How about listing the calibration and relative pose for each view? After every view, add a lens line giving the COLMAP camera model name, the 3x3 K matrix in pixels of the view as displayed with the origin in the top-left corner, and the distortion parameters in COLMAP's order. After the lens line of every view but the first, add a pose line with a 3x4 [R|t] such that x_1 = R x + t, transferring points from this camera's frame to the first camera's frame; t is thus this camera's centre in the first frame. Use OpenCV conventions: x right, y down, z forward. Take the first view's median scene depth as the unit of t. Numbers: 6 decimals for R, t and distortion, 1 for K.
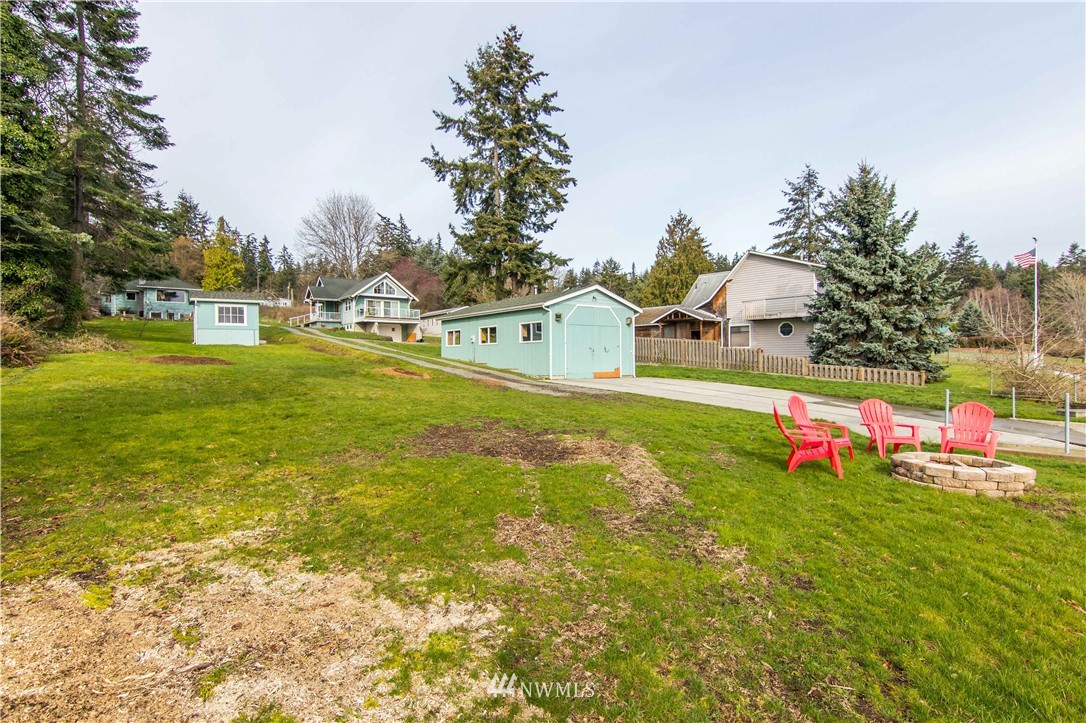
lens RADIAL K [[554.4, 0, 542.3], [0, 554.4, 360.9], [0, 0, 1]] dist [-0.003857, 0.003465]
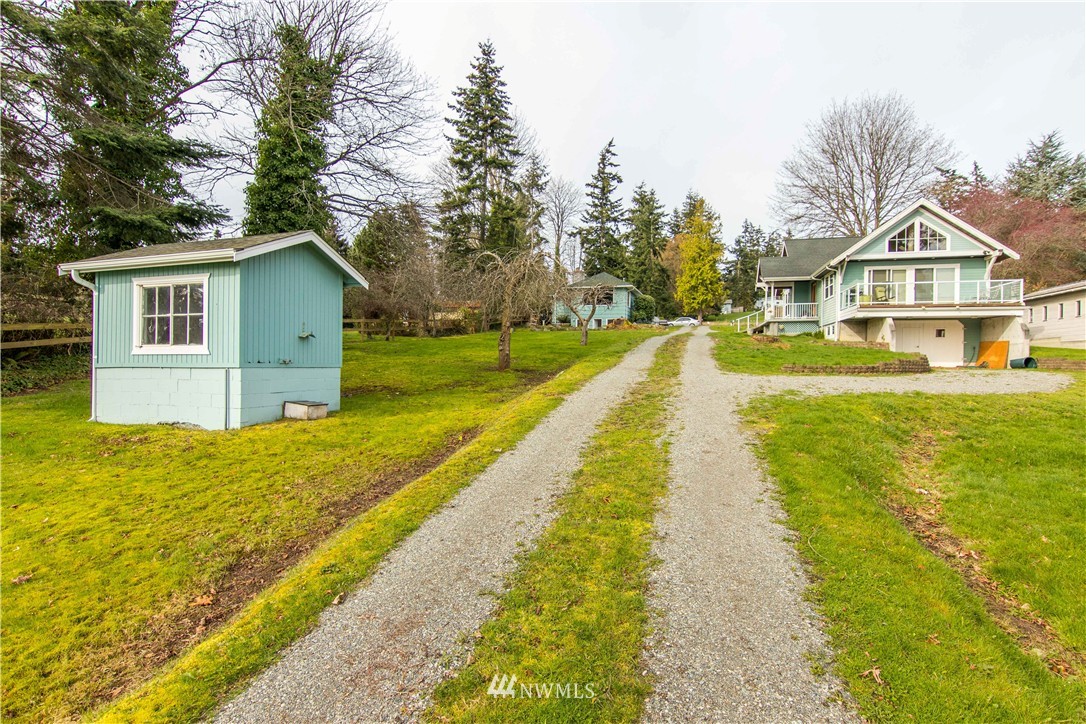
lens RADIAL K [[554.4, 0, 540.6], [0, 554.4, 361.2], [0, 0, 1]] dist [-0.003857, 0.003465]
pose [[0.610220, 0.010398, -0.792164, -0.121048], [-0.013130, 0.999909, 0.003011, -0.032662], [0.792123, 0.008563, 0.610301, 0.503619]]
